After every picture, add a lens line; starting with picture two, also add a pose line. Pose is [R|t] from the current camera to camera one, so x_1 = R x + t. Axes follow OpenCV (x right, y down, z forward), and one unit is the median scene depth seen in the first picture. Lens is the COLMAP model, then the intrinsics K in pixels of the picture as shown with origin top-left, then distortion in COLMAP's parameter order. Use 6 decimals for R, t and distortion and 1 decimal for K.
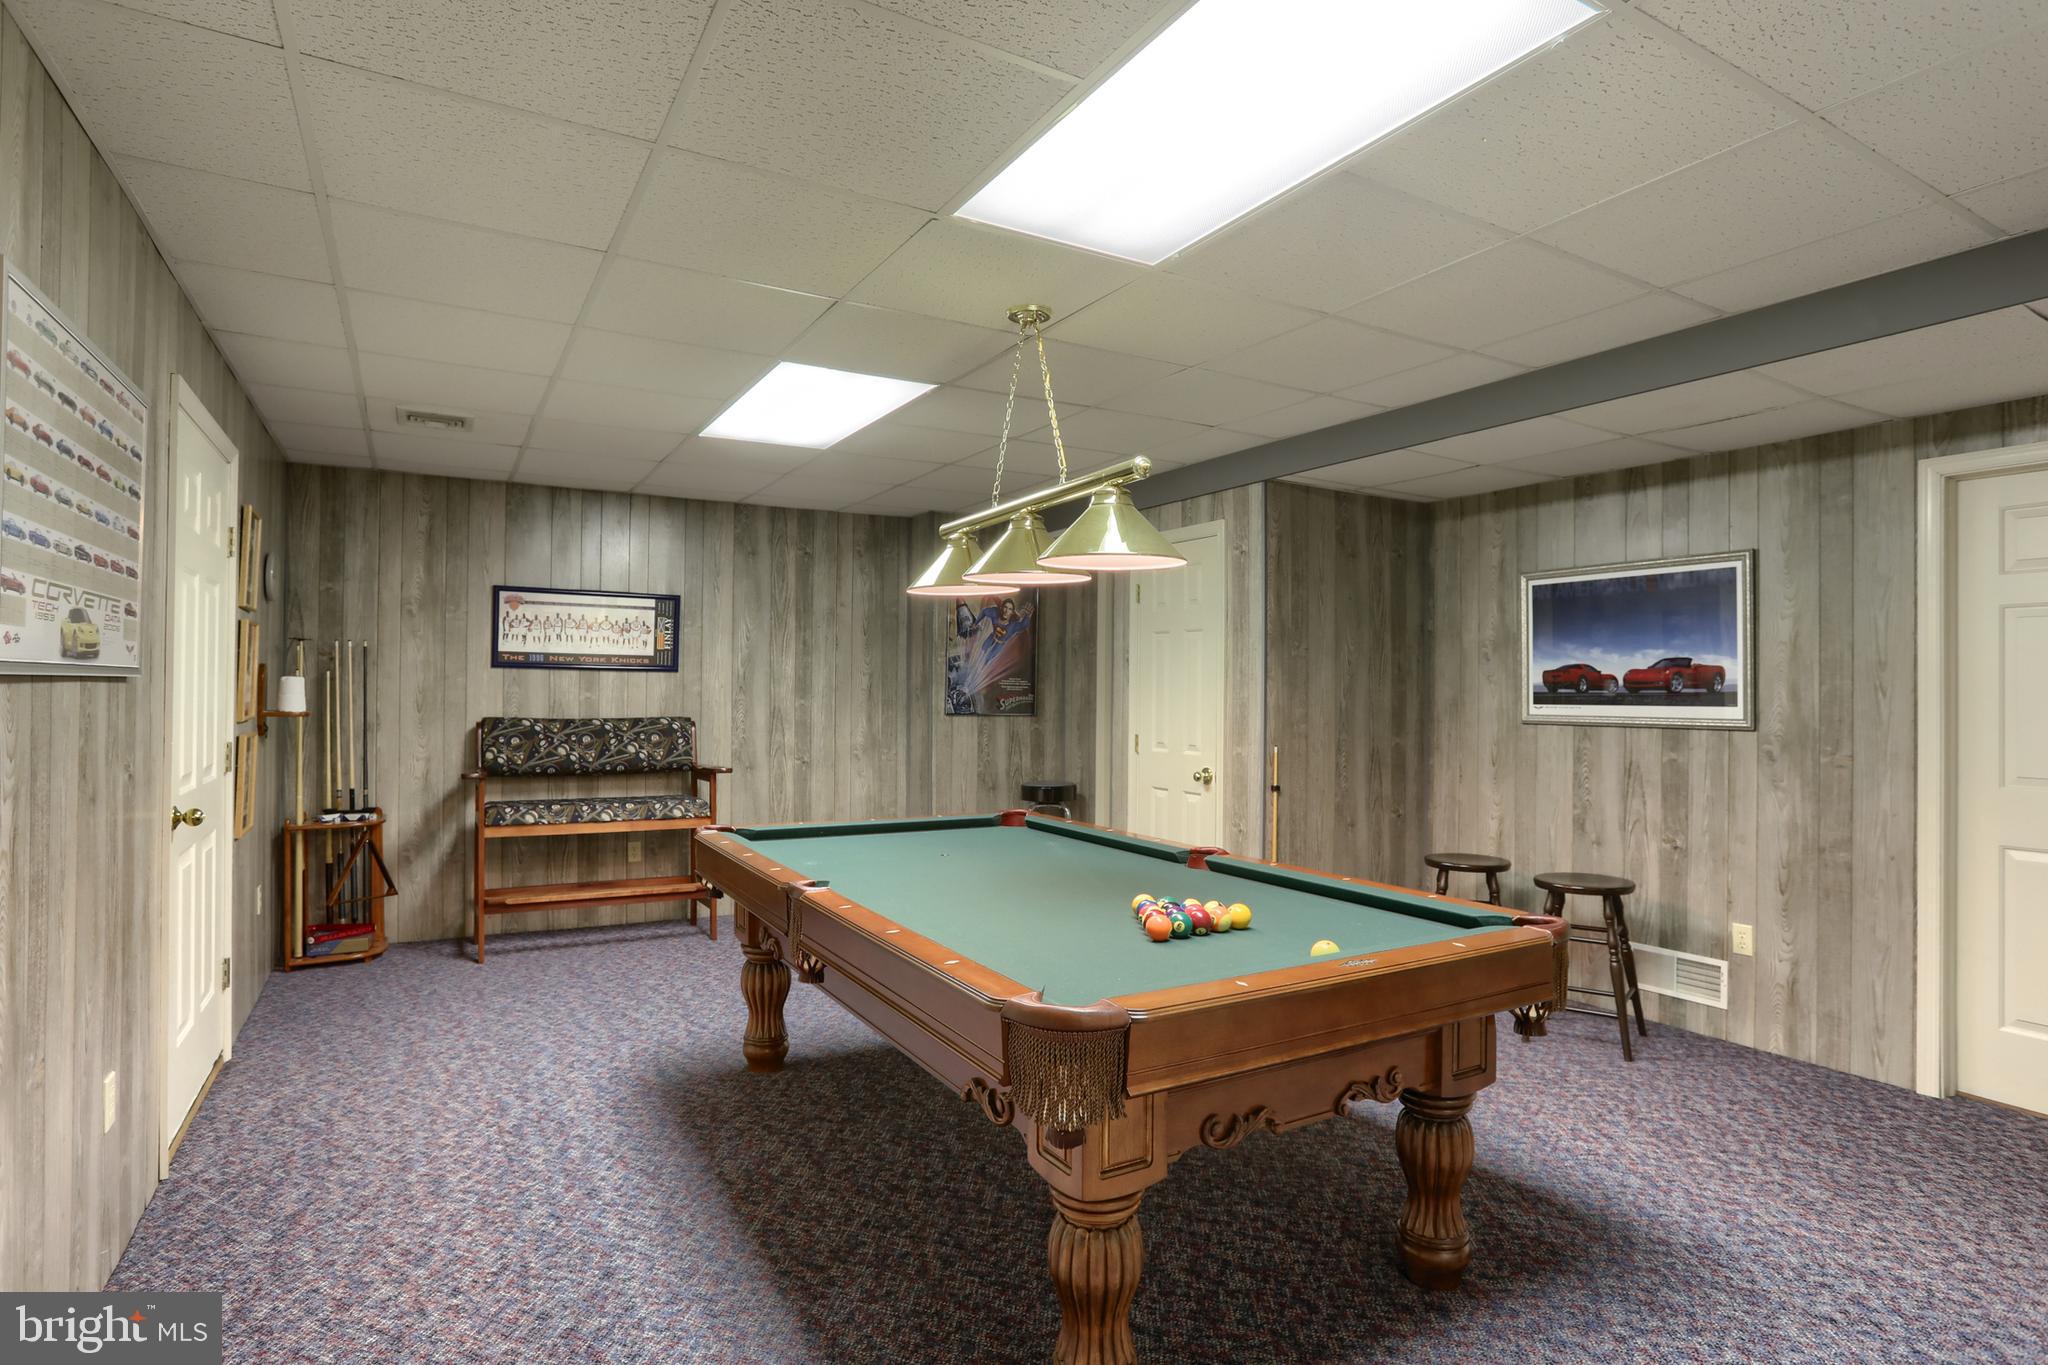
lens RADIAL K [[1091.6, 0, 1037.8], [0, 1091.6, 685.0], [0, 0, 1]] dist [-0.047144, 0.022520]
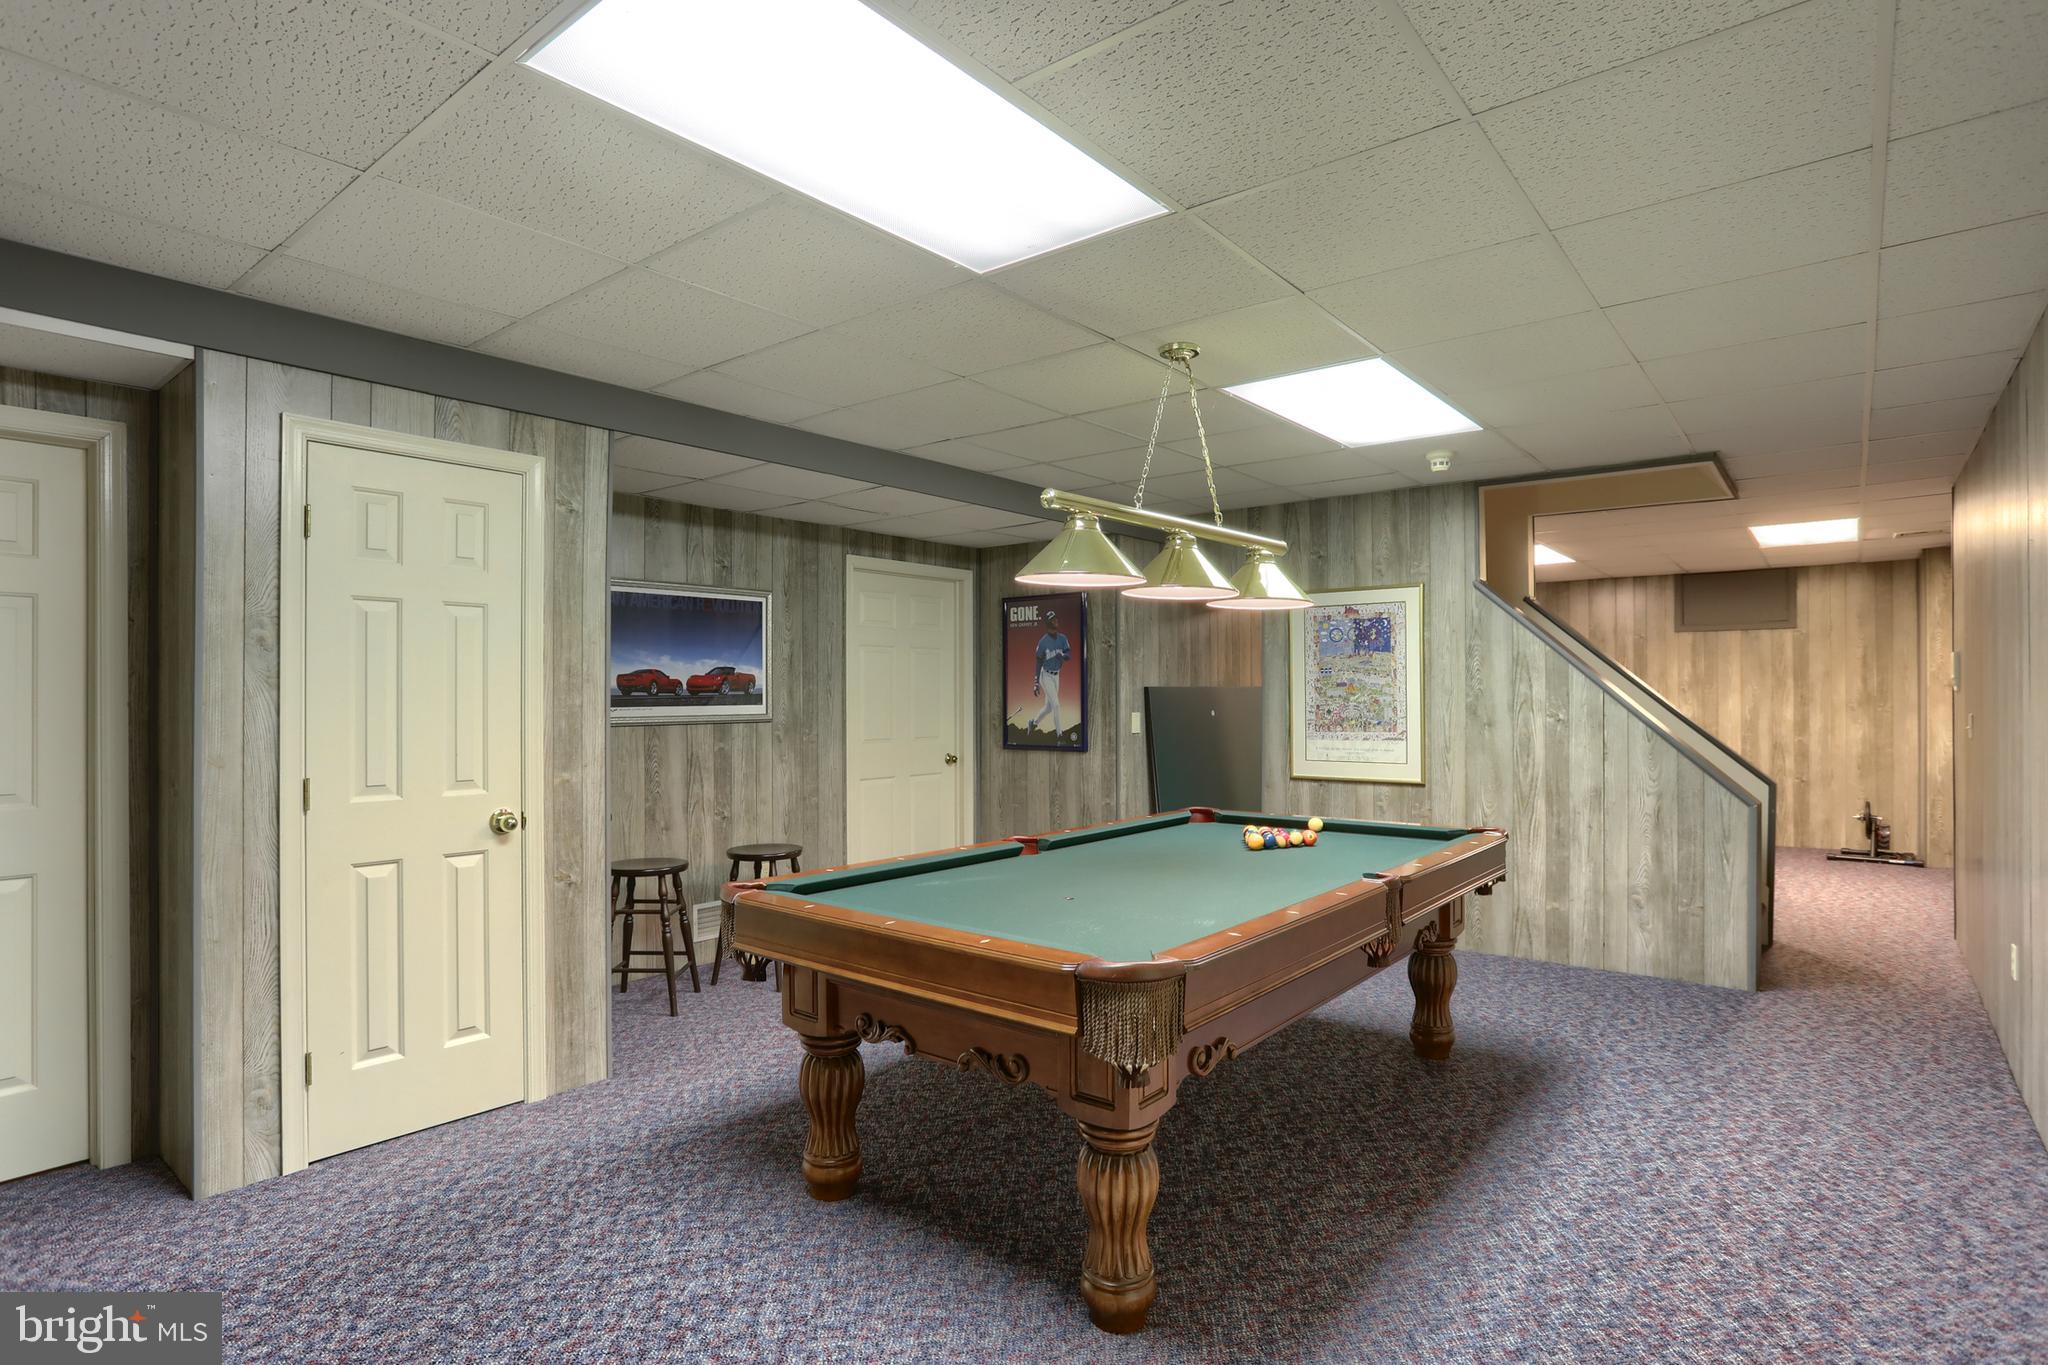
lens RADIAL K [[1091.6, 0, 1013.6], [0, 1091.6, 683.2], [0, 0, 1]] dist [-0.047144, 0.022520]
pose [[-0.375689, 0.004704, 0.926734, -0.744341], [-0.001802, 0.999982, -0.005806, 0.000343], [-0.926744, -0.003851, -0.375673, 1.209539]]
